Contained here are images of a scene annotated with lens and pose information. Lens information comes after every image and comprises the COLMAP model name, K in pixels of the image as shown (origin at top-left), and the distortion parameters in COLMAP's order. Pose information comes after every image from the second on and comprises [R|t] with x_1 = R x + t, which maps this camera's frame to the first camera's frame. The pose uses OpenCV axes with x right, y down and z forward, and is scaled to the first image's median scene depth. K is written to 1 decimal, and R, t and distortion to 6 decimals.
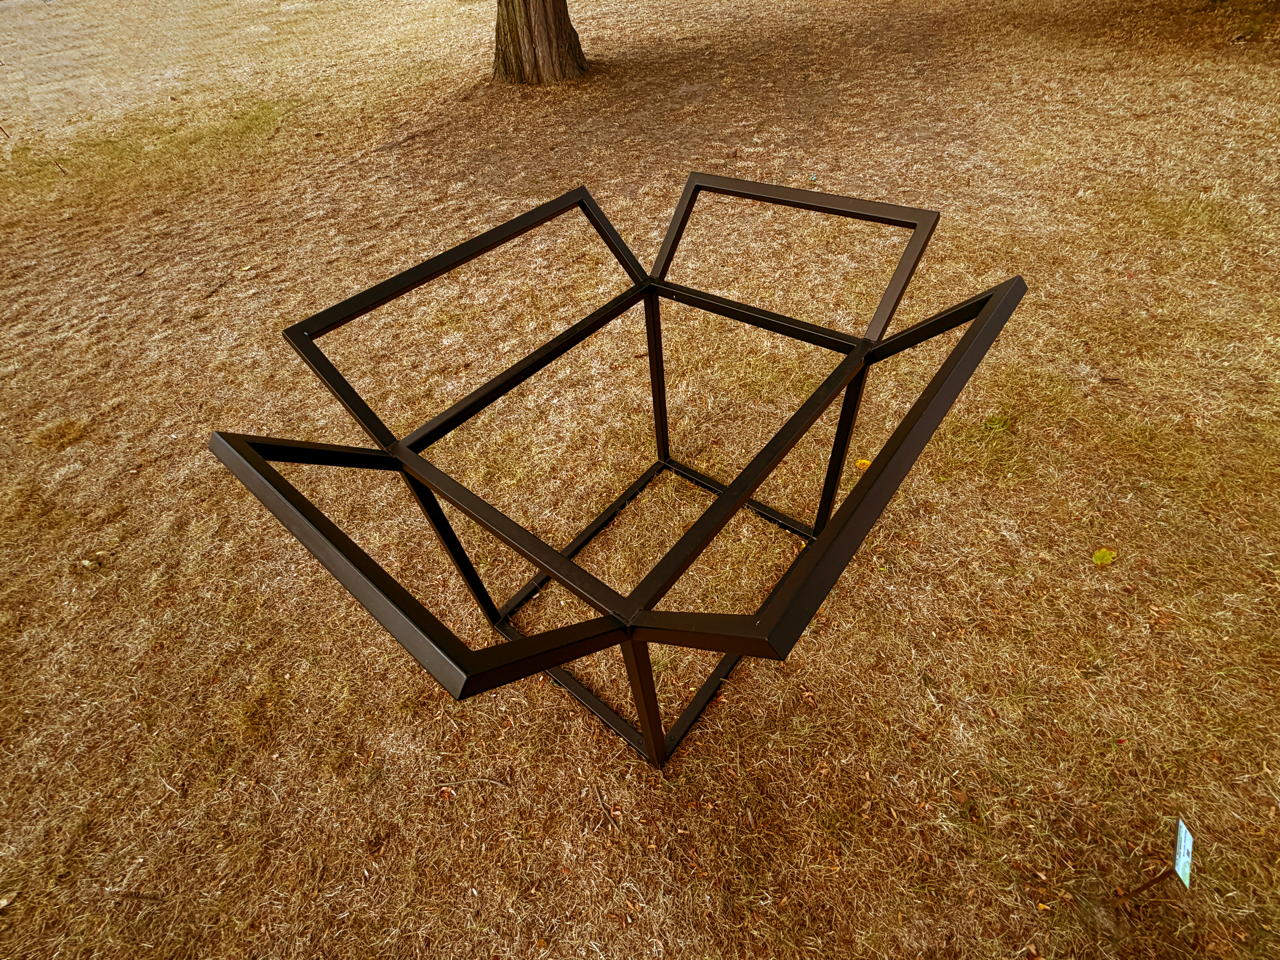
lens RADIAL K [[537.5, 0, 640.0], [0, 537.5, 480.0], [0, 0, 1]] dist [0.001047, 0.000059]
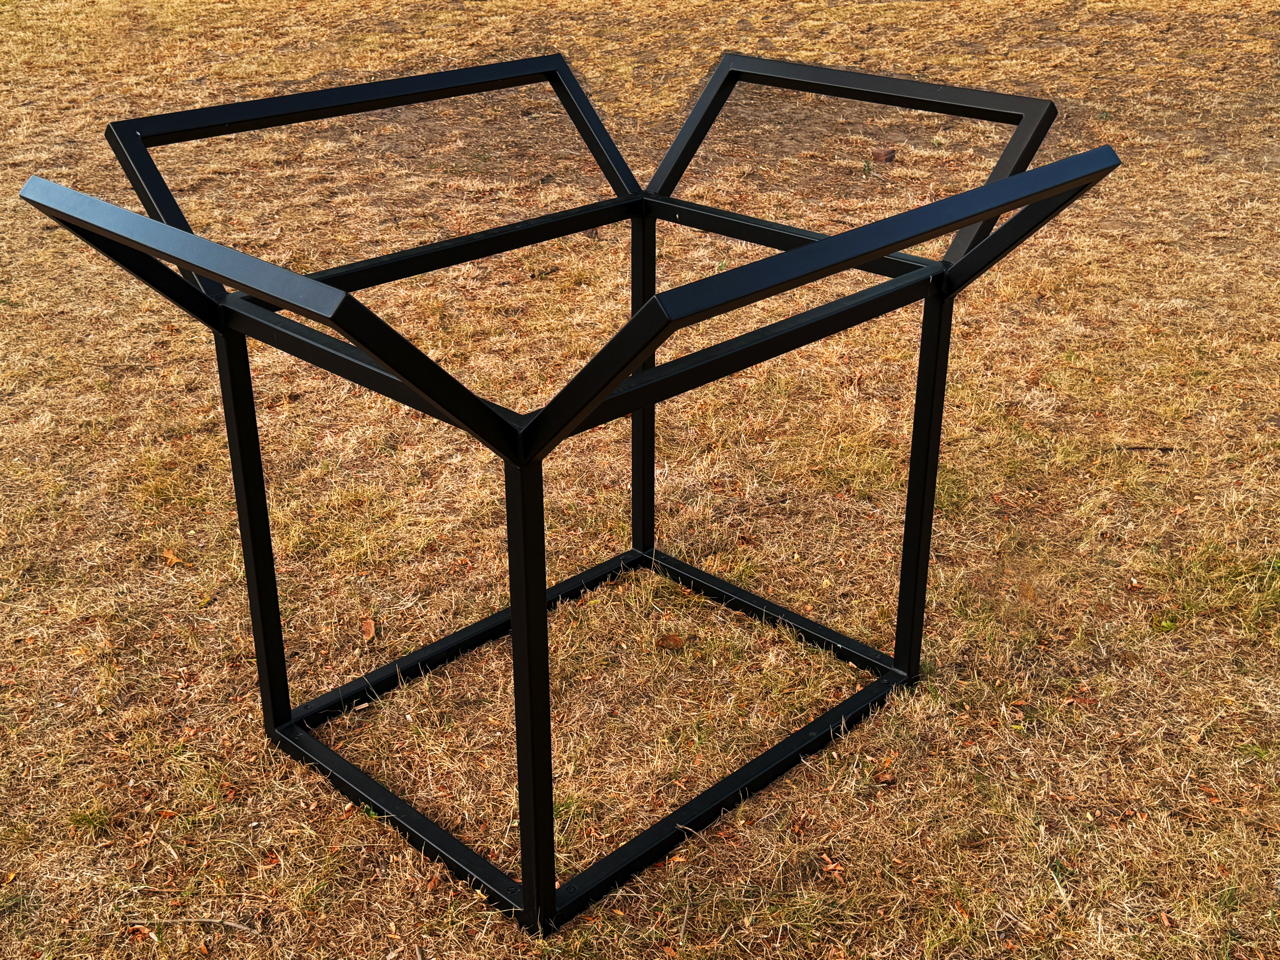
lens RADIAL K [[1472.3, 0, 633.9], [0, 1472.3, 481.2], [0, 0, 1]] dist [0.175386, -0.388504]
pose [[0.991742, 0.119107, -0.047563, 0.080247], [-0.128244, 0.925223, -0.357094, 0.346934], [0.001474, 0.360245, 0.932857, -0.307637]]
